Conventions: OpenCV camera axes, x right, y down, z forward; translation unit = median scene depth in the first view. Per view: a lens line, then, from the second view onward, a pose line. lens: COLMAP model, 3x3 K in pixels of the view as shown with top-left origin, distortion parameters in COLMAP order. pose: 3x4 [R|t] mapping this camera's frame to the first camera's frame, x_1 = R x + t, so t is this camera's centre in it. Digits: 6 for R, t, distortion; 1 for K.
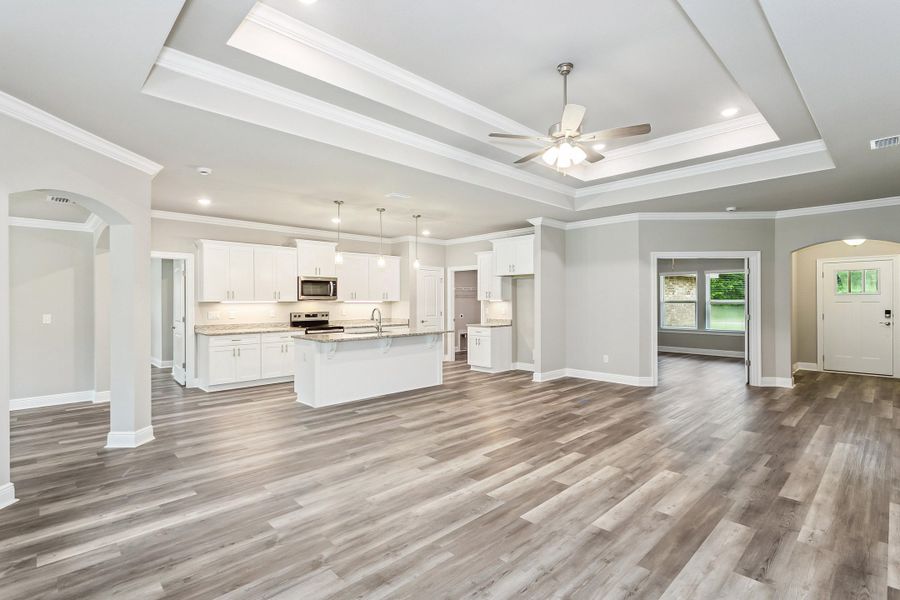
lens RADIAL K [[430.7, 0, 448.3], [0, 430.7, 300.3], [0, 0, 1]] dist [0.002762, 0.001661]
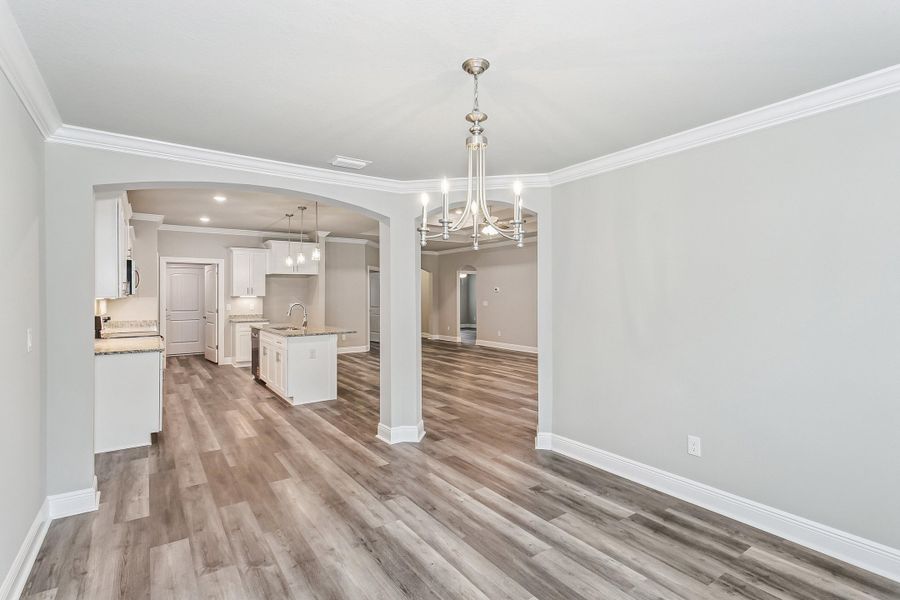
lens RADIAL K [[430.7, 0, 448.3], [0, 430.7, 300.3], [0, 0, 1]] dist [0.002762, 0.001661]
pose [[0.160140, -0.008415, 0.987058, -1.886118], [0.001279, 0.999965, 0.008317, 0.005347], [-0.987093, -0.000070, 0.160146, 0.826438]]
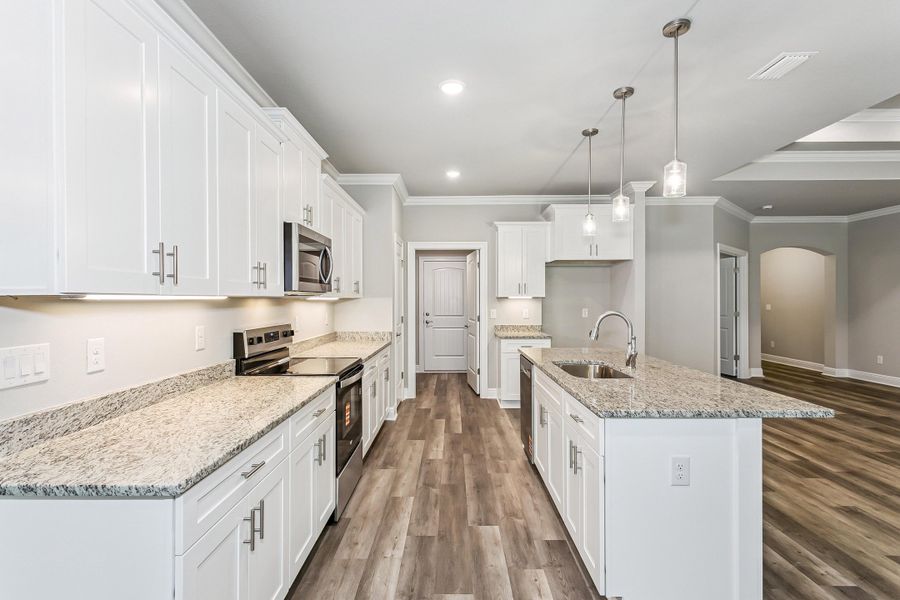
lens RADIAL K [[430.7, 0, 448.3], [0, 430.7, 300.3], [0, 0, 1]] dist [0.002762, 0.001661]
pose [[0.707923, -0.000172, 0.706289, -1.015821], [-0.000159, 1.000000, 0.000402, 0.011470], [-0.706289, -0.000397, 0.707923, 1.369640]]
